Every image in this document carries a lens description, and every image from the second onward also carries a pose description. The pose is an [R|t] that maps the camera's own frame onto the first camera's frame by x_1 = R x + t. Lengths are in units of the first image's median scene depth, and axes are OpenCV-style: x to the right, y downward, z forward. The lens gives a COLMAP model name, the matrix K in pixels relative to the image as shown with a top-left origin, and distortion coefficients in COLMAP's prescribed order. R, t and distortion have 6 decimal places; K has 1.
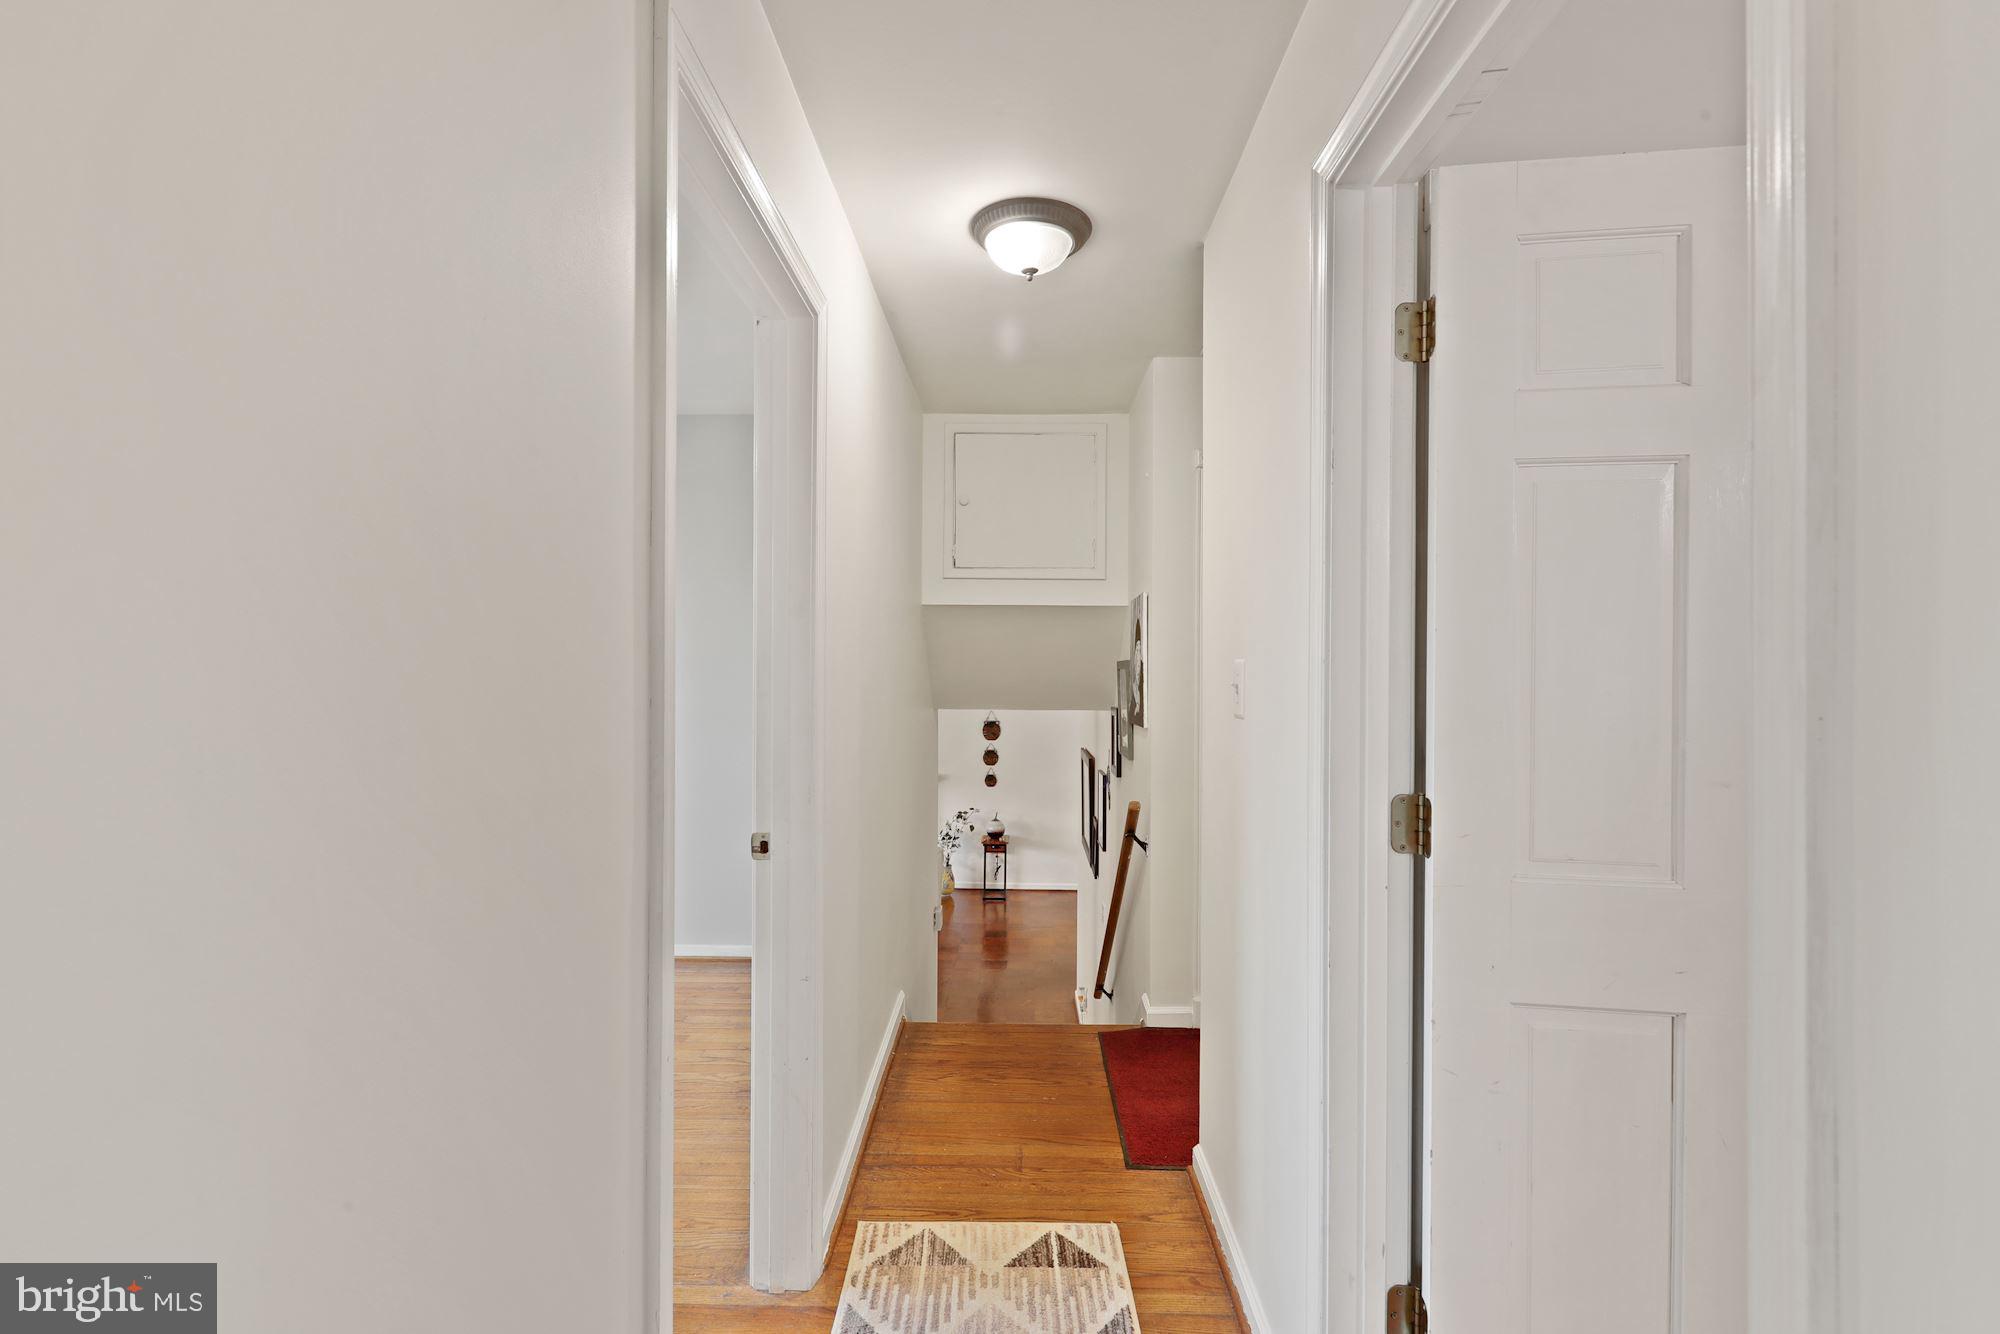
lens RADIAL K [[898.9, 0, 999.8], [0, 898.9, 676.6], [0, 0, 1]] dist [-0.005644, 0.000404]
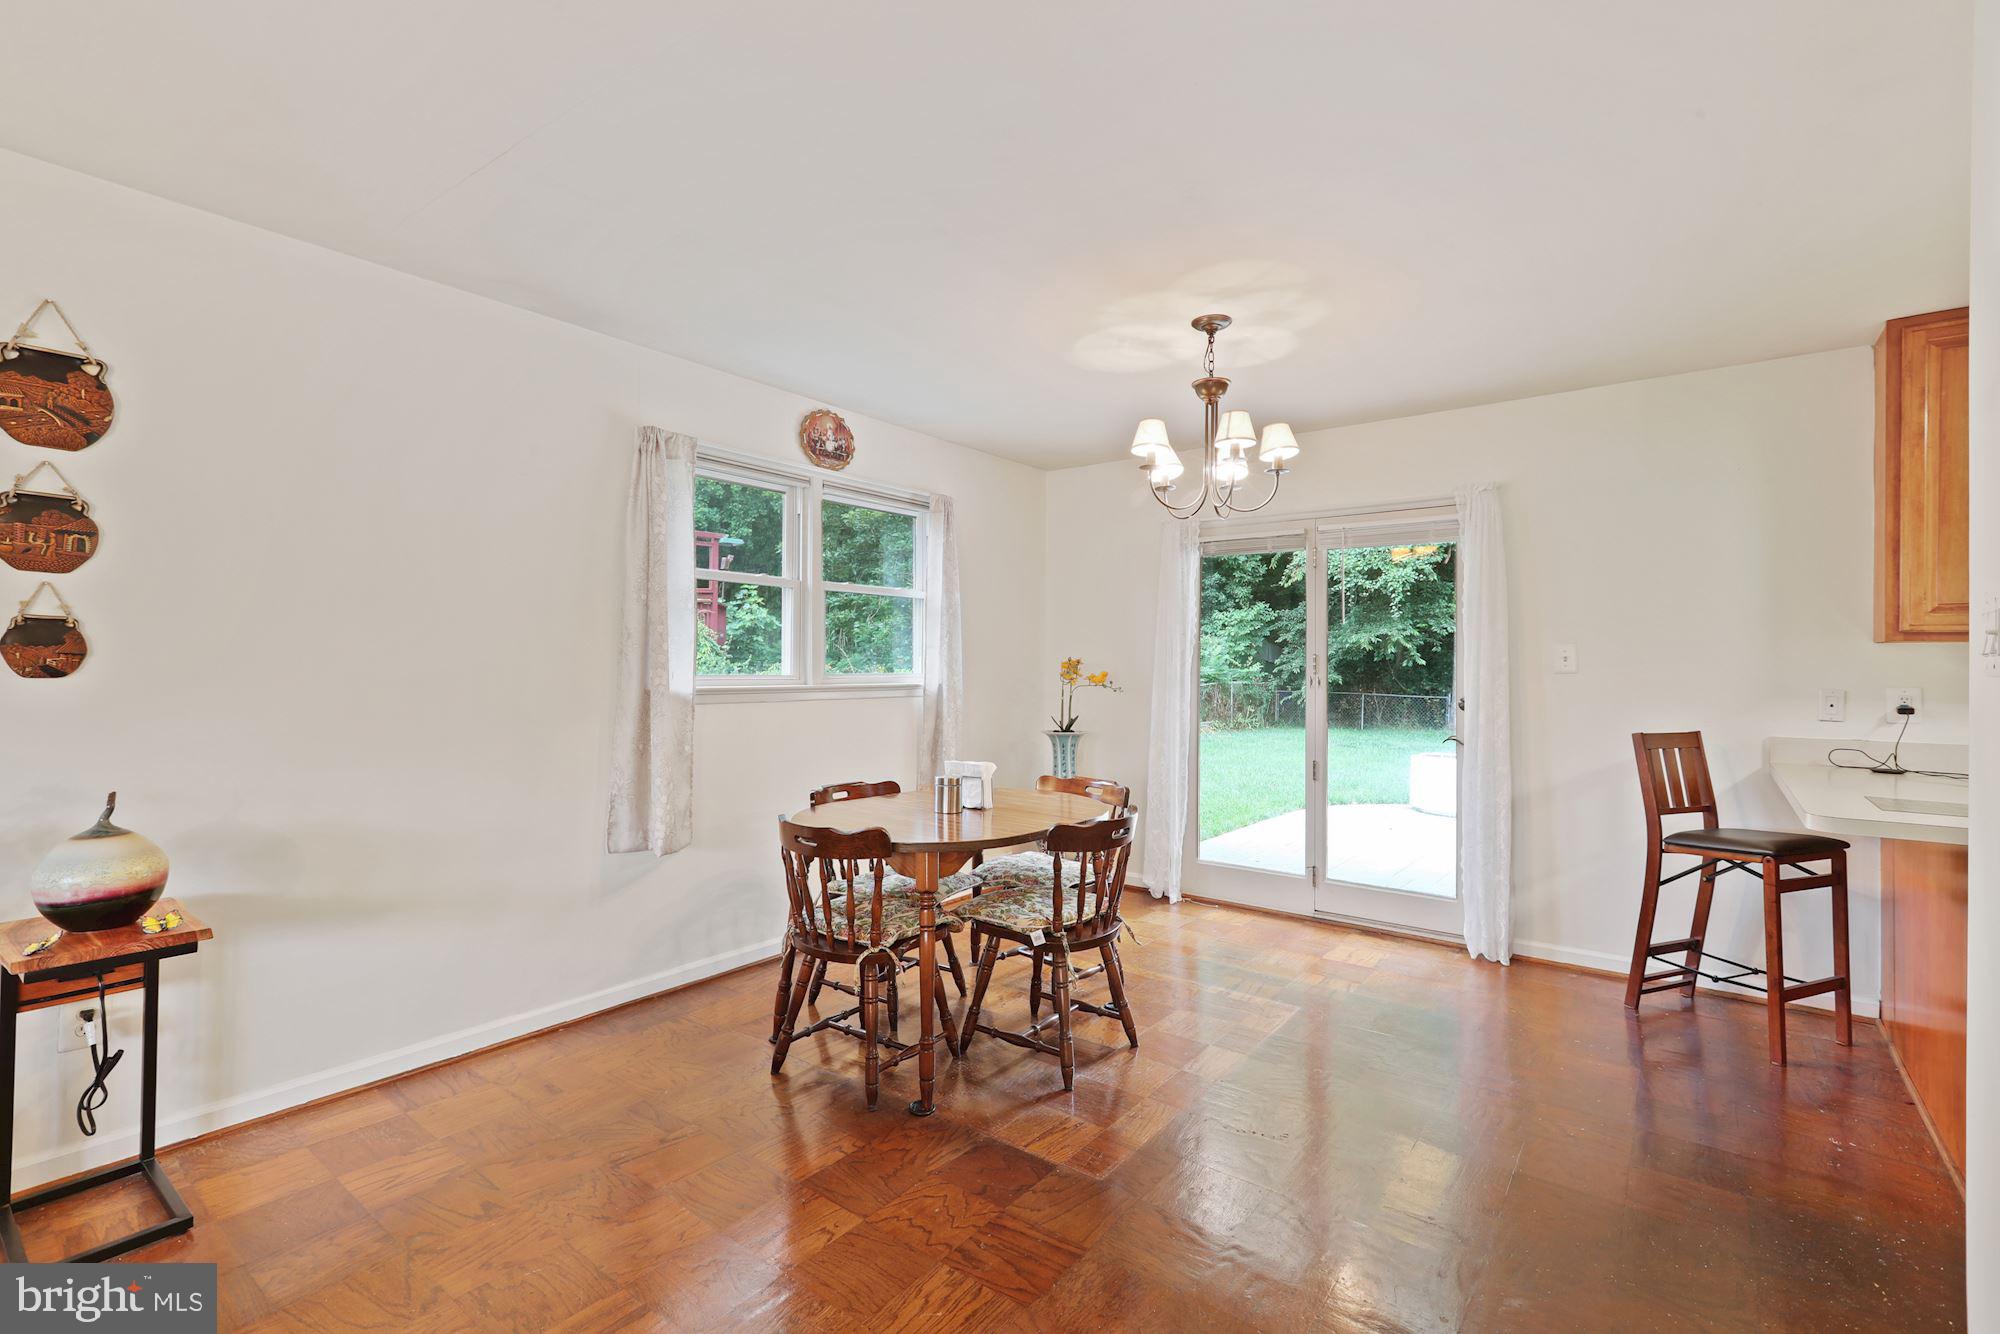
lens RADIAL K [[898.9, 0, 1002.2], [0, 898.9, 660.9], [0, 0, 1]] dist [-0.005644, 0.000404]
pose [[0.588863, 0.000206, 0.808233, -0.046709], [-0.007836, 0.999954, 0.005454, 0.118846], [-0.808195, -0.009545, 0.588838, 0.724146]]
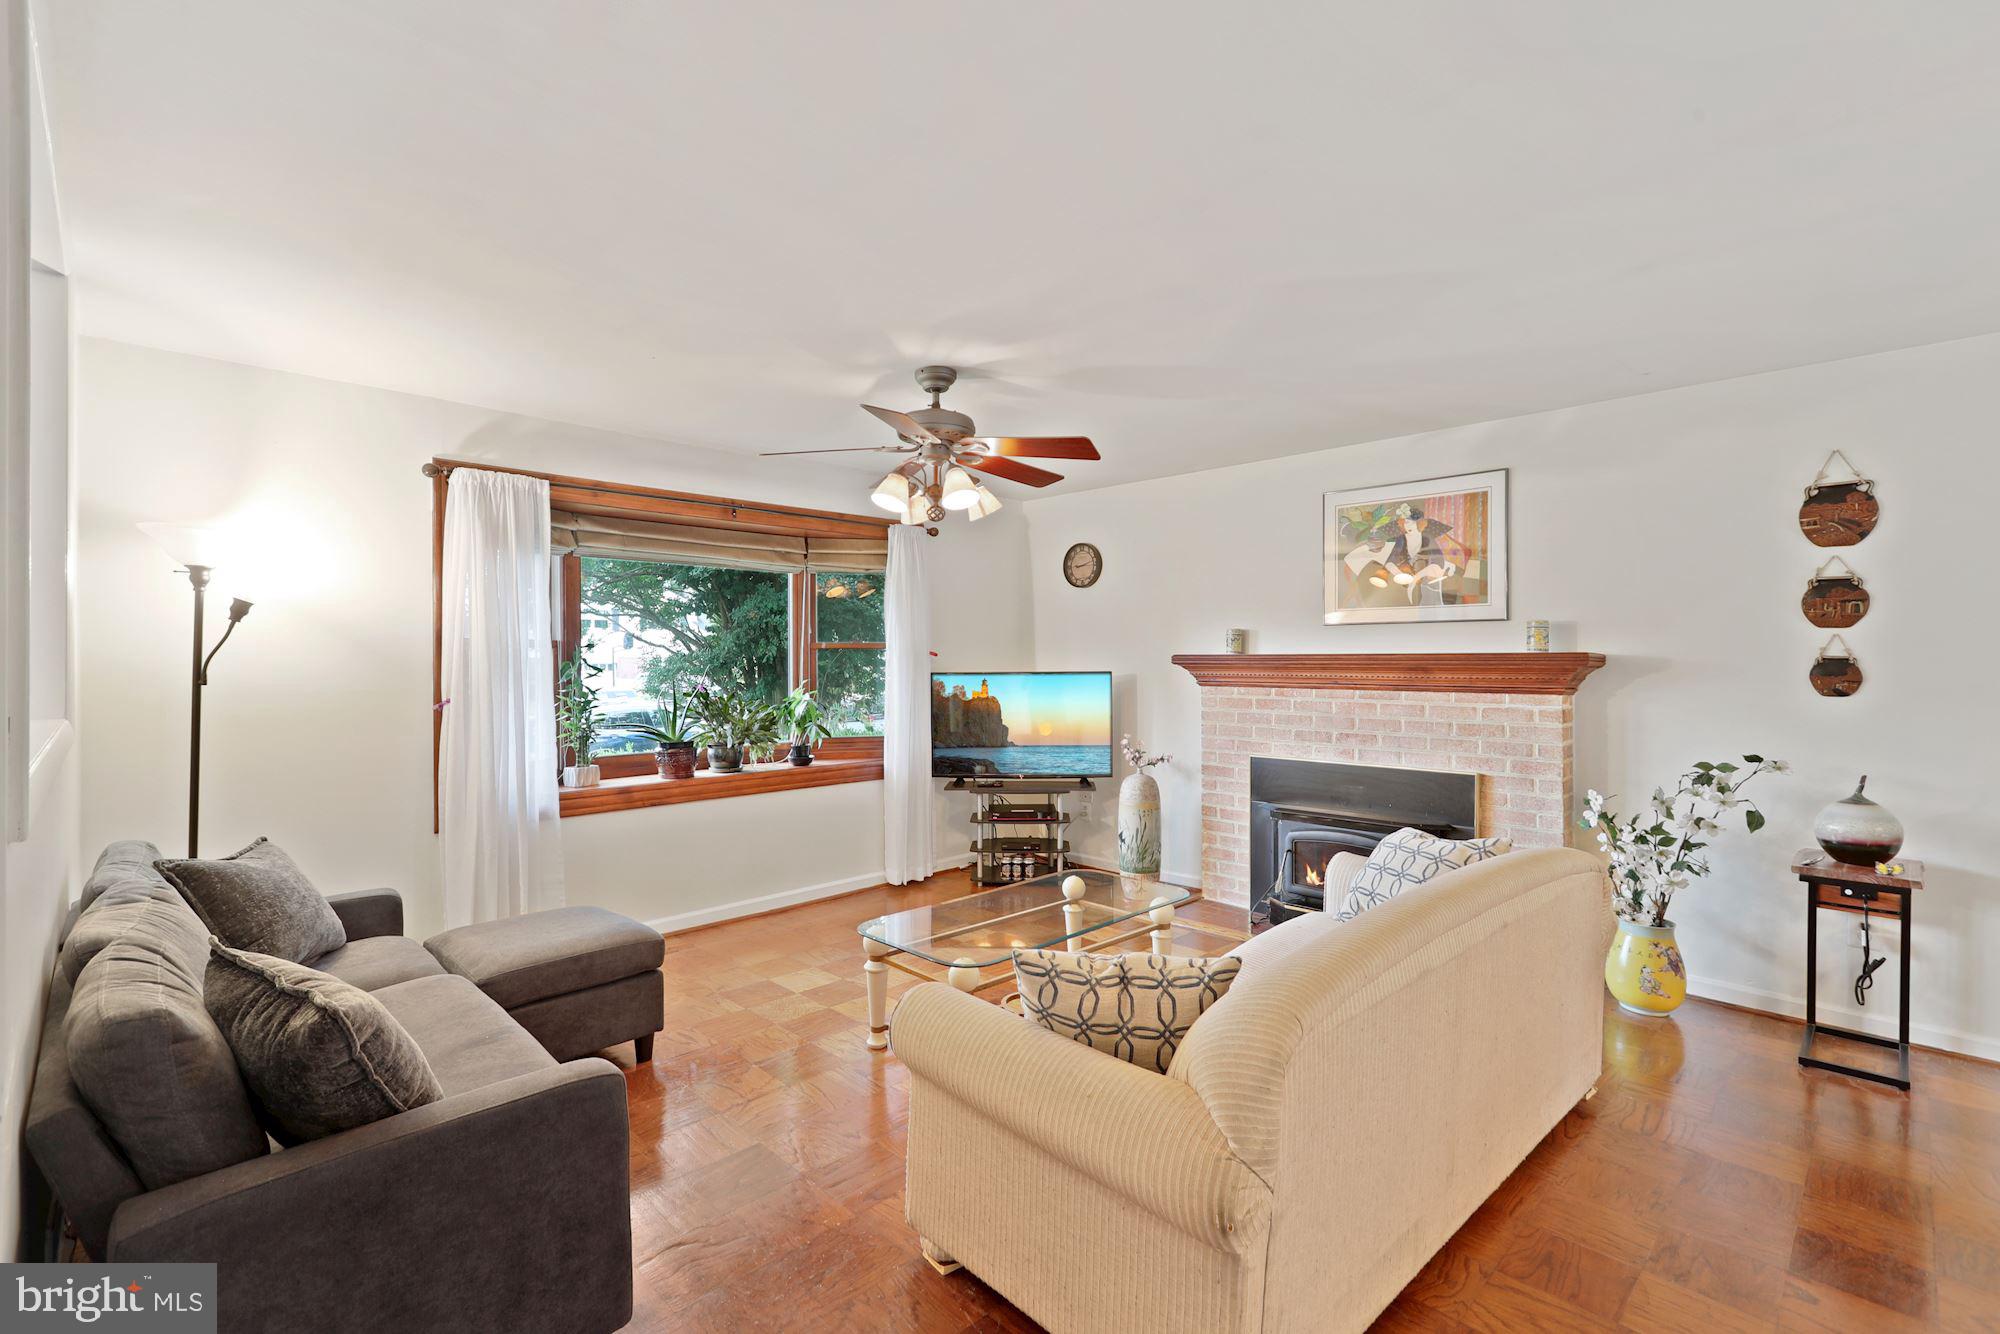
lens RADIAL K [[898.9, 0, 1001.3], [0, 898.9, 657.1], [0, 0, 1]] dist [-0.005644, 0.000404]
pose [[0.721014, -0.006534, -0.692890, -0.003842], [0.008840, 0.999961, -0.000231, 0.109089], [0.692864, -0.005959, 0.721043, 0.590779]]
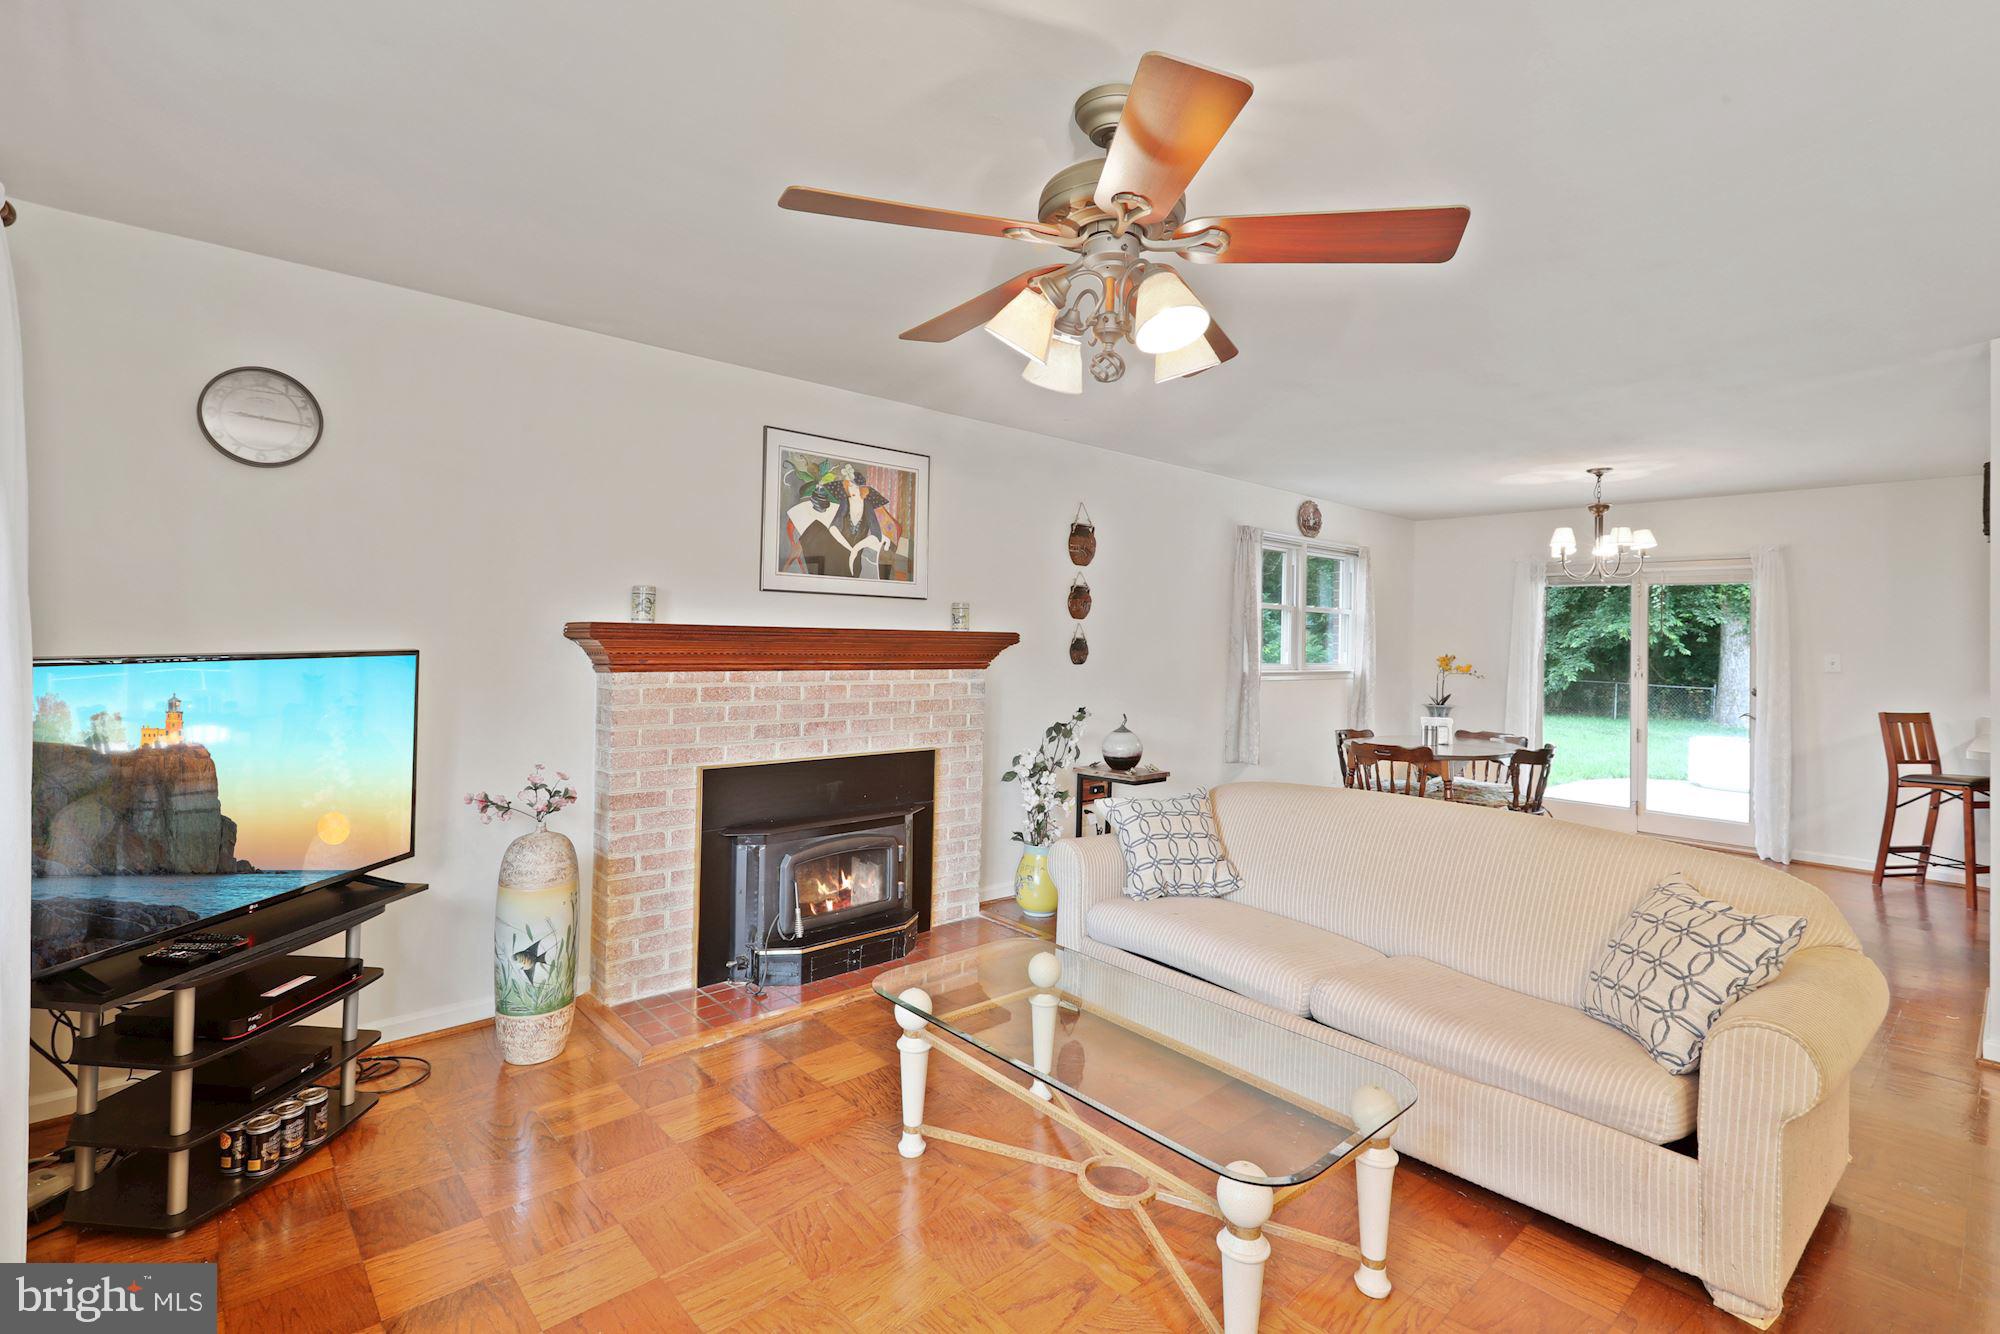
lens RADIAL K [[898.9, 0, 1024.1], [0, 898.9, 630.4], [0, 0, 1]] dist [-0.005644, 0.000404]
pose [[0.730240, 0.016538, 0.682991, -0.360180], [-0.020534, 0.999787, -0.002254, 0.109010], [-0.682882, -0.012379, 0.730424, 0.691195]]
